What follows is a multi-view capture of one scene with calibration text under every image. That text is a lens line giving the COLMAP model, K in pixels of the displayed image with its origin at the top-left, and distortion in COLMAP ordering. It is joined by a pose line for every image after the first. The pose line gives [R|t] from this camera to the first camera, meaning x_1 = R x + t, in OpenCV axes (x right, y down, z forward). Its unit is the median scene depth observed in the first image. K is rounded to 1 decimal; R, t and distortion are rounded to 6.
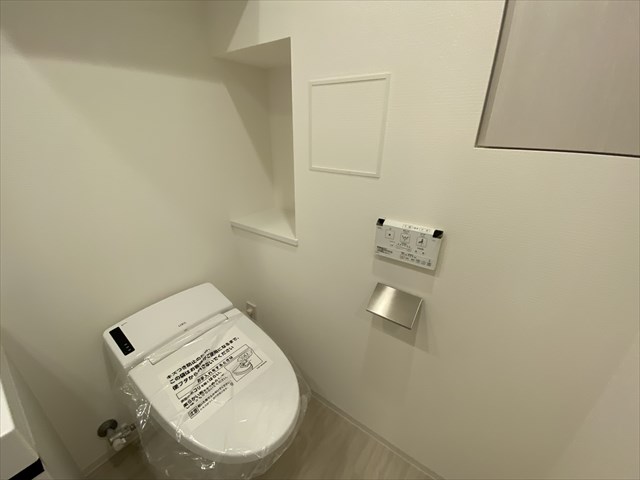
lens RADIAL K [[263.1, 0, 321.8], [0, 263.1, 242.5], [0, 0, 1]] dist [0.006298, -0.002882]
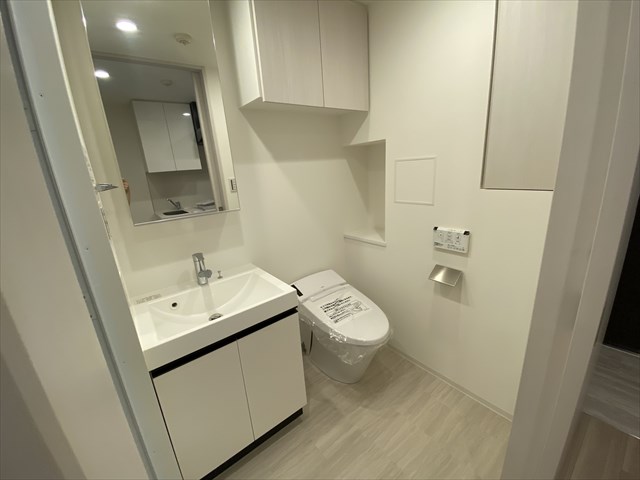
lens RADIAL K [[263.1, 0, 315.9], [0, 263.1, 240.6], [0, 0, 1]] dist [0.006298, -0.002882]
pose [[0.953250, -0.001354, -0.302179, -0.016250], [-0.034179, 0.993090, -0.112270, 0.225662], [0.300243, 0.117349, 0.946617, -0.921265]]
